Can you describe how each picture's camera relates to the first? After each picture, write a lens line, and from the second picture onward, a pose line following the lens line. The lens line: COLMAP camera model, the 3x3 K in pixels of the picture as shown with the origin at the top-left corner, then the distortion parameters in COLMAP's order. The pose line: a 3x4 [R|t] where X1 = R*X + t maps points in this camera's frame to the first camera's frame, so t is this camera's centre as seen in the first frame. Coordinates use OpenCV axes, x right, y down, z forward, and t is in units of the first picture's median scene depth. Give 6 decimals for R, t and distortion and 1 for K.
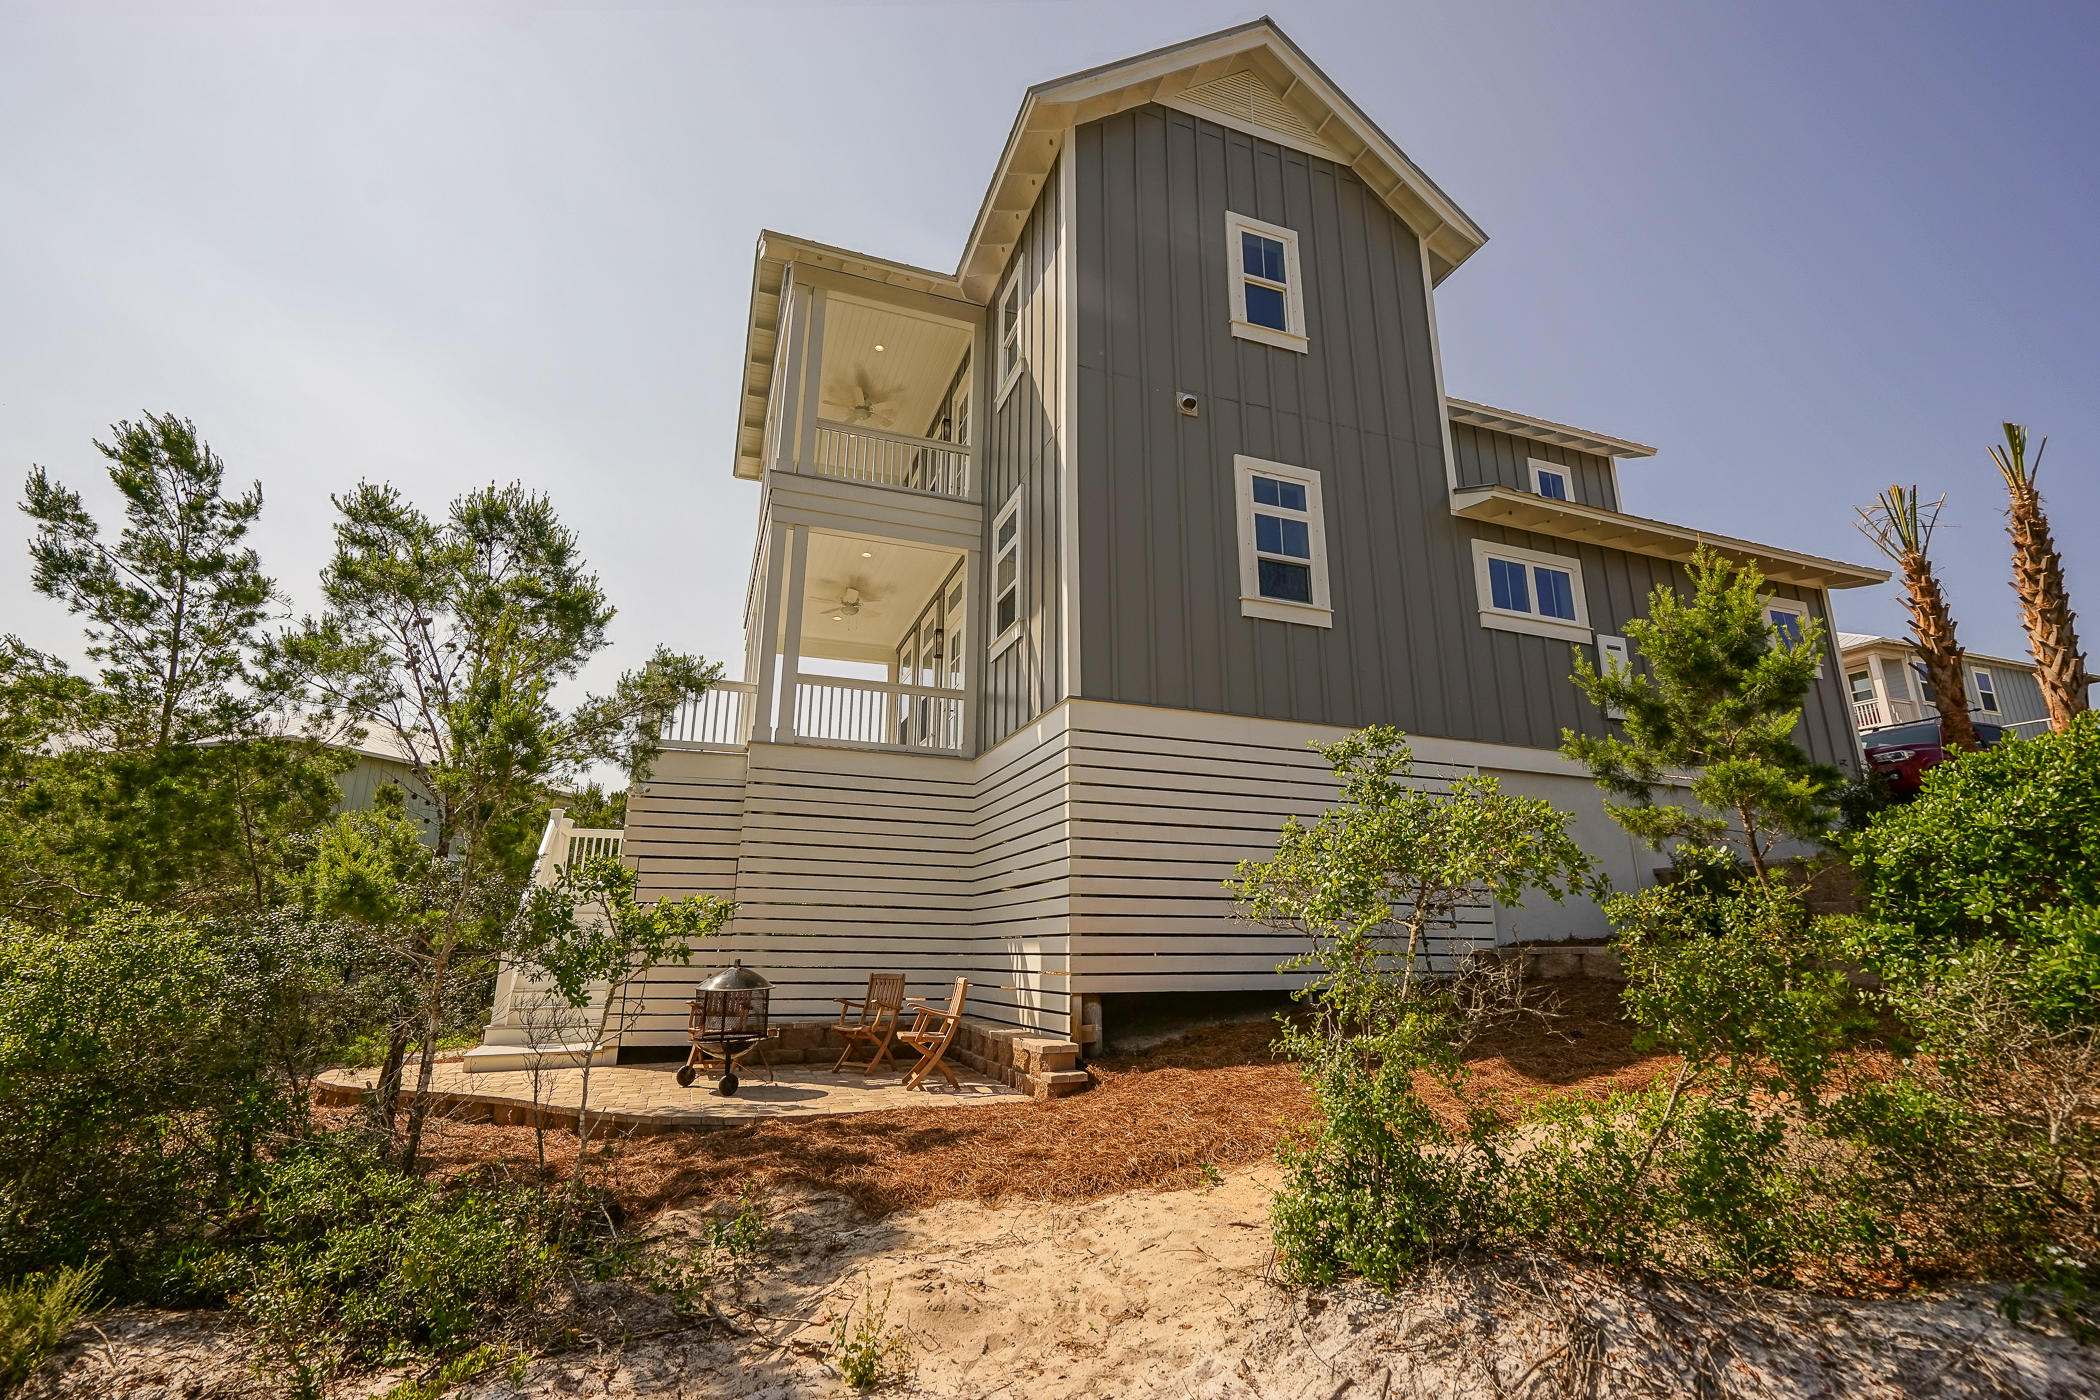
lens RADIAL K [[975.8, 0, 1037.1], [0, 975.8, 696.8], [0, 0, 1]] dist [0.030495, 0.000587]
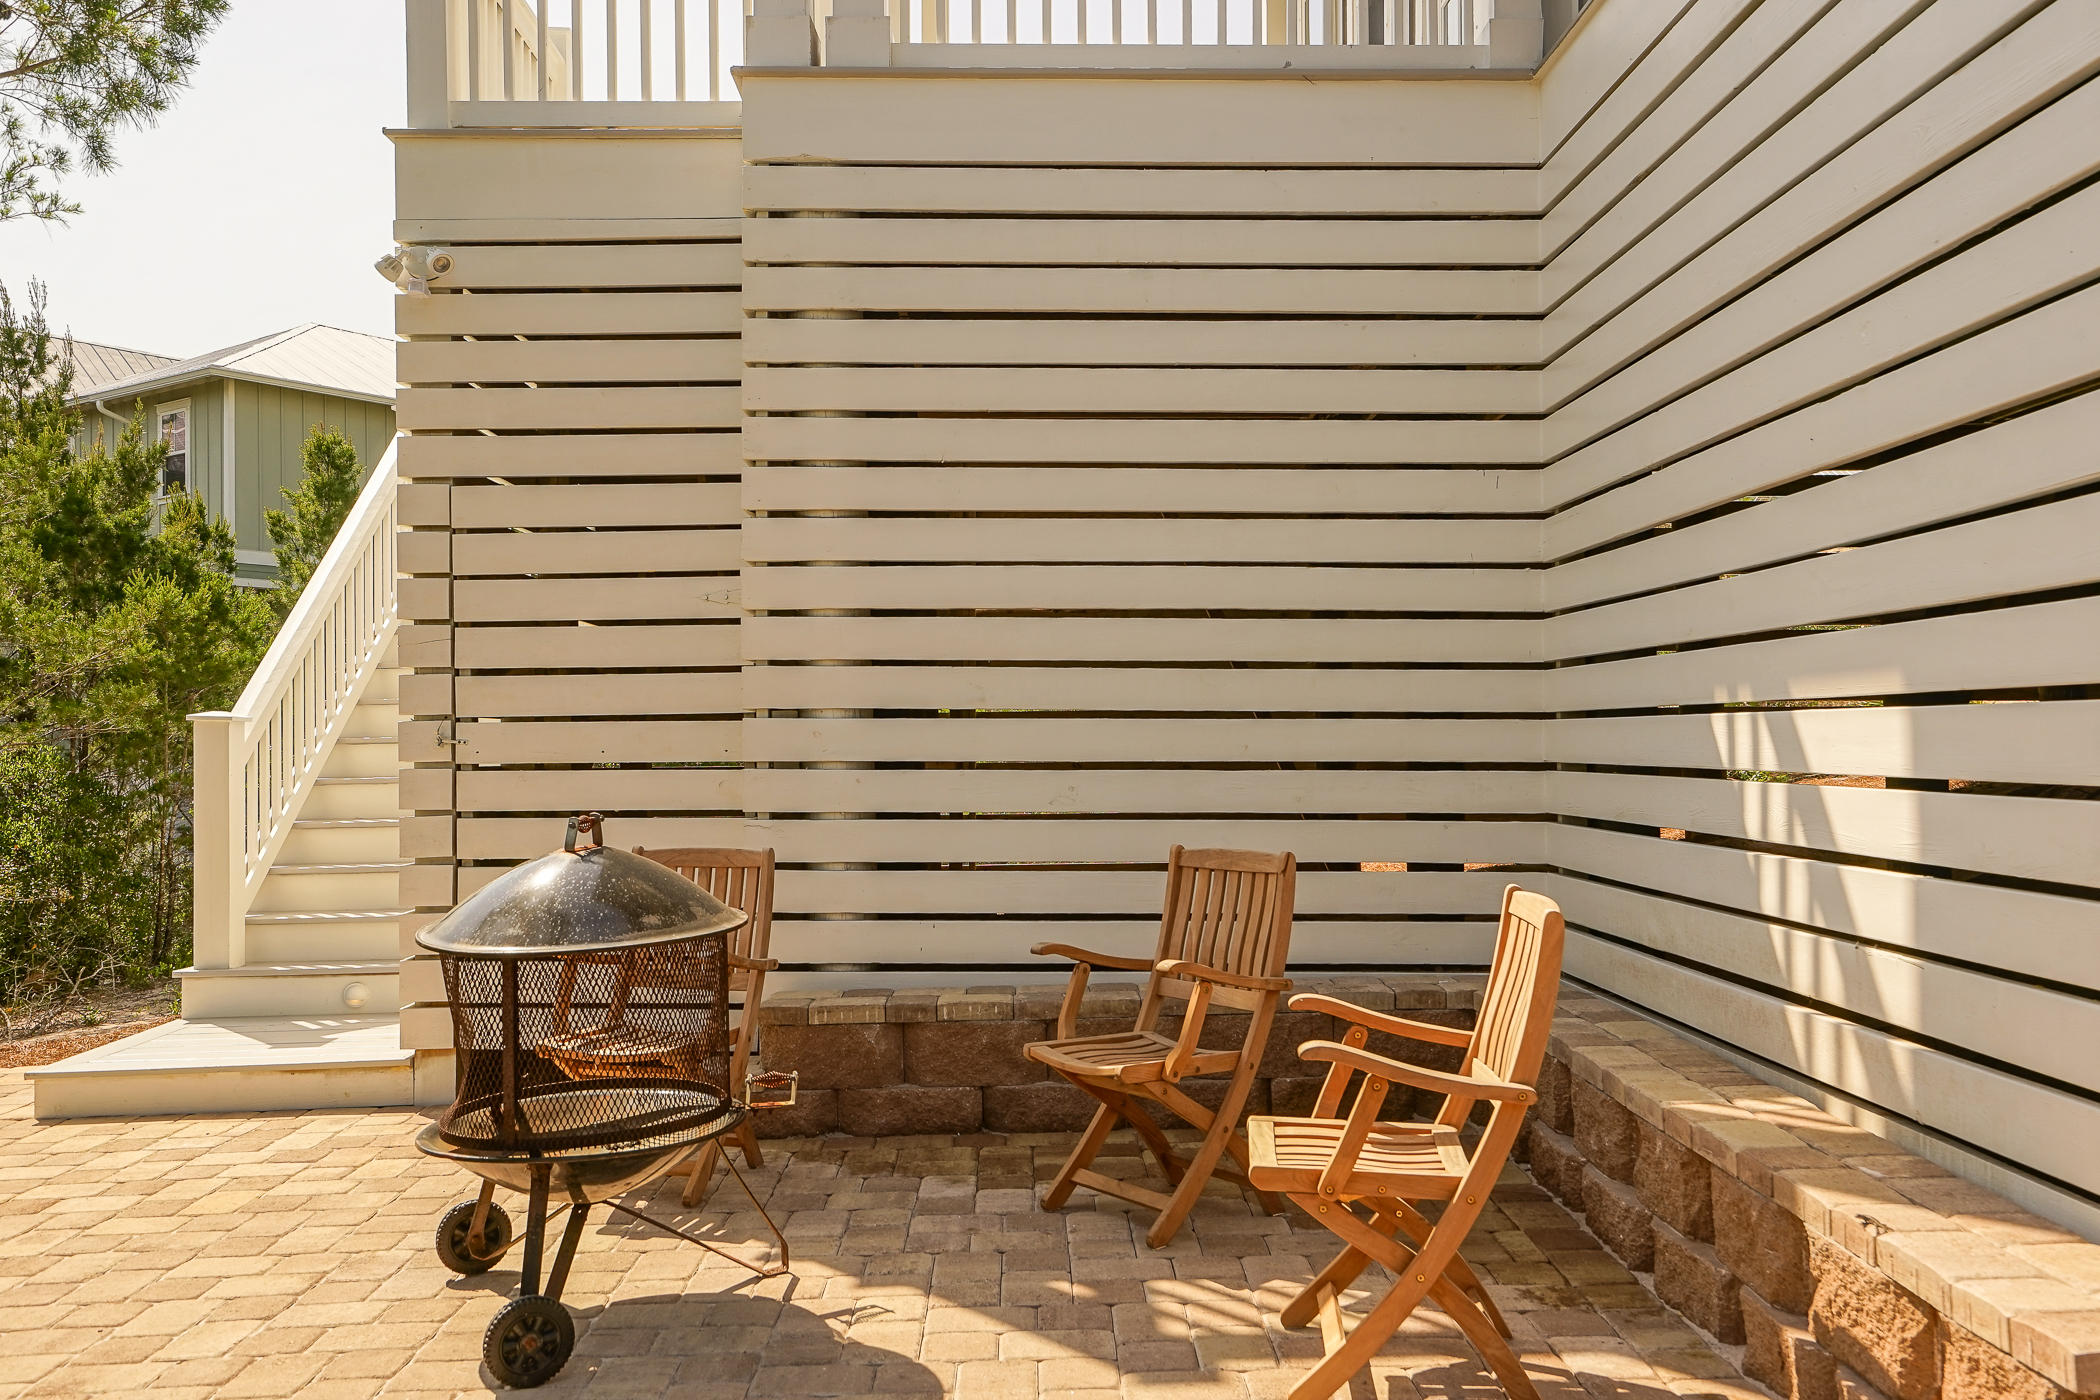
lens RADIAL K [[1800.1, 0, 1057.3], [0, 1800.1, 705.7], [0, 0, 1]] dist [0.092229, -0.009967]
pose [[0.949951, -0.022680, -0.311576, -0.038958], [0.096286, 0.970063, 0.222950, 0.114890], [0.297191, -0.241792, 0.923696, 0.475143]]
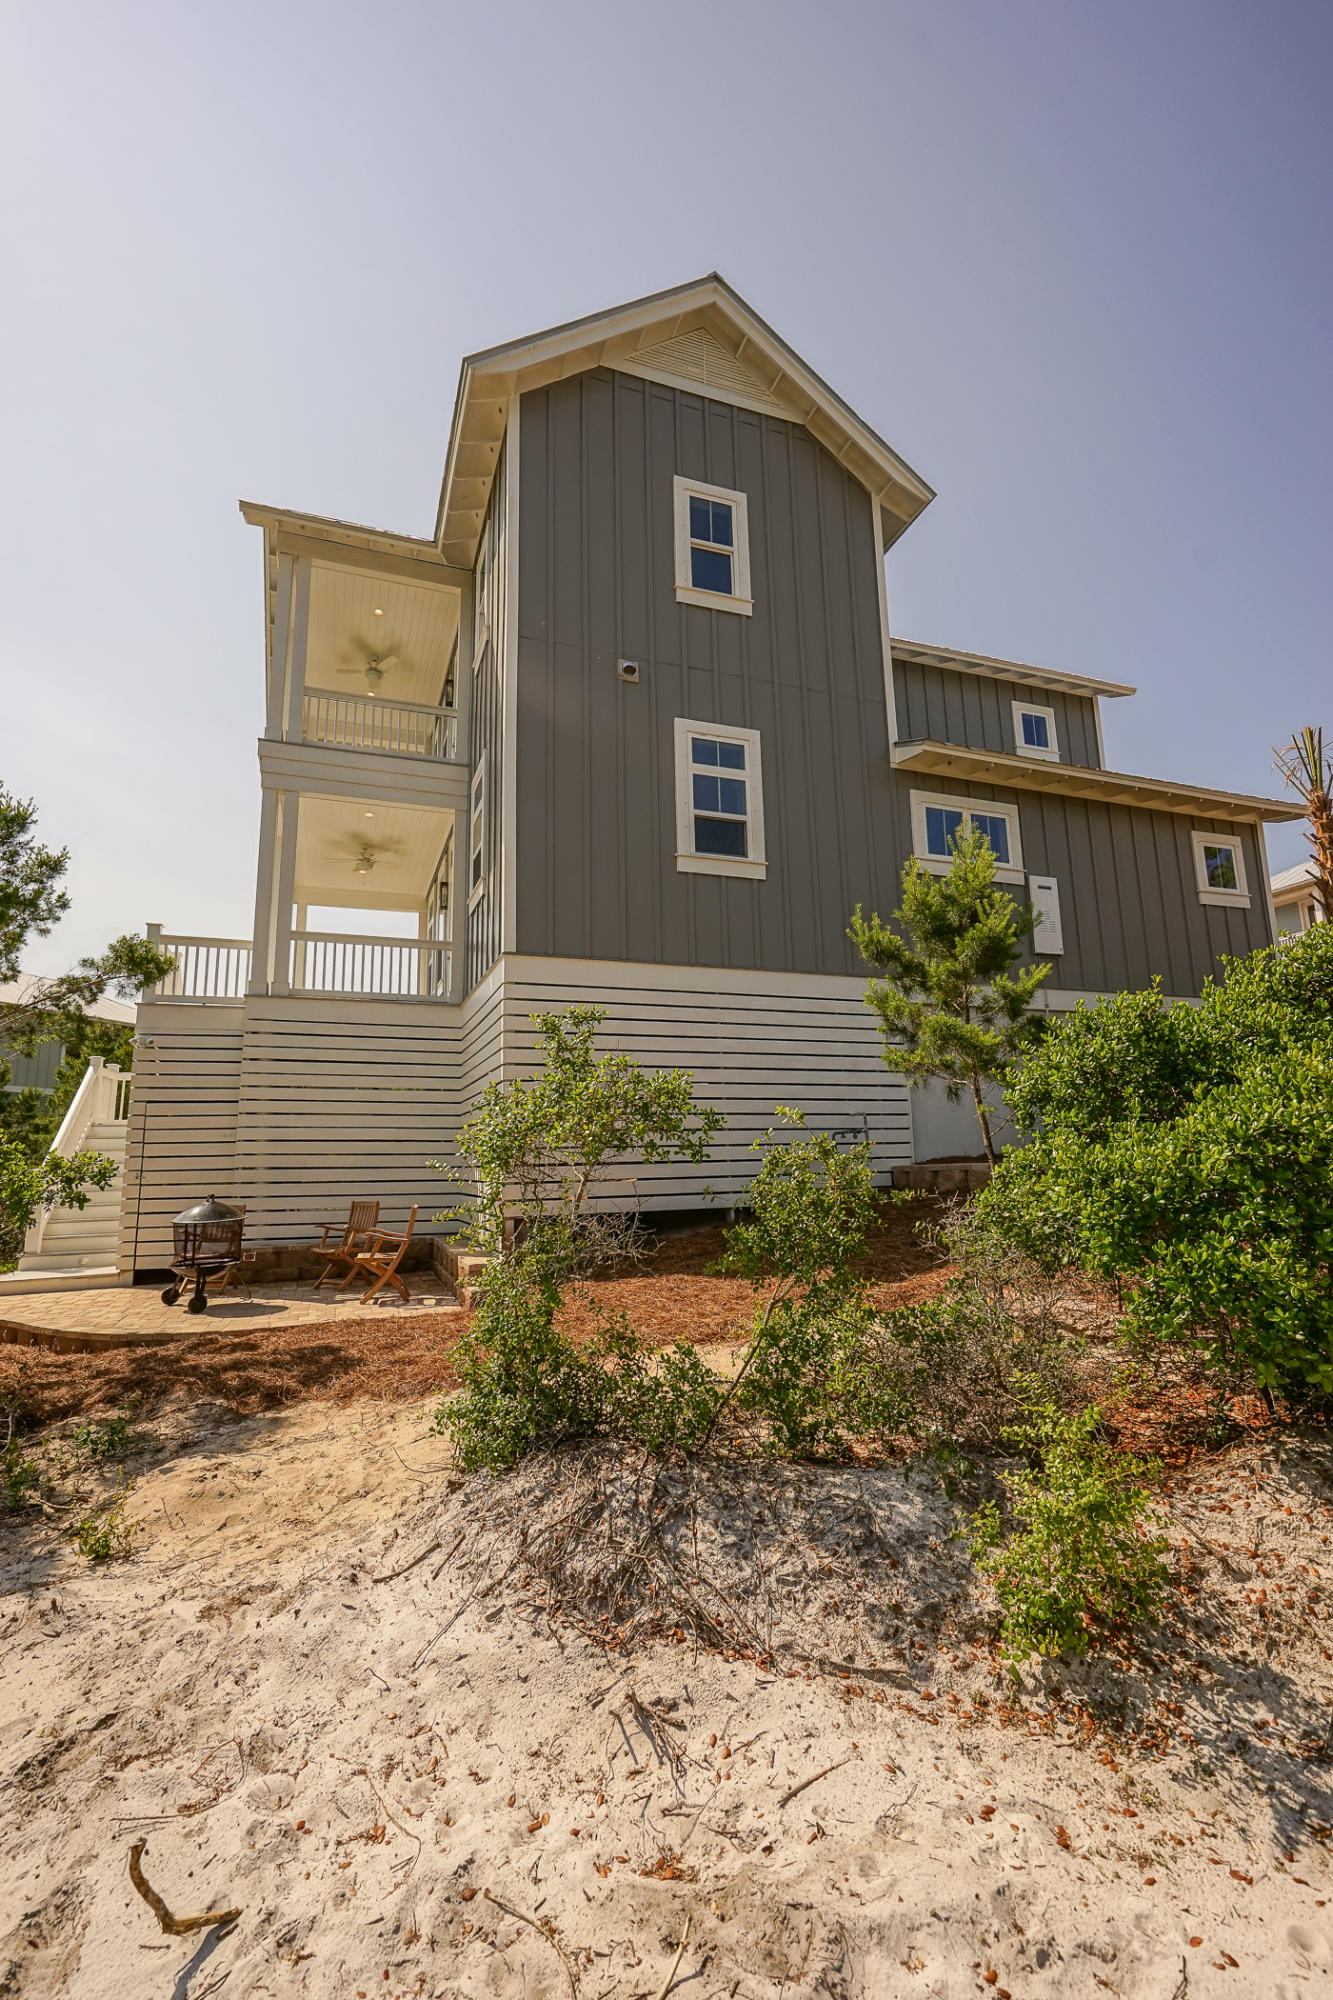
lens RADIAL K [[919.1, 0, 645.8], [0, 919.1, 1004.6], [0, 0, 1]] dist [0.030170, 0.000012]
pose [[0.999678, -0.025121, -0.003579, 0.154518], [0.025337, 0.995911, 0.086712, -0.021828], [0.001386, -0.086774, 0.996227, -0.029079]]
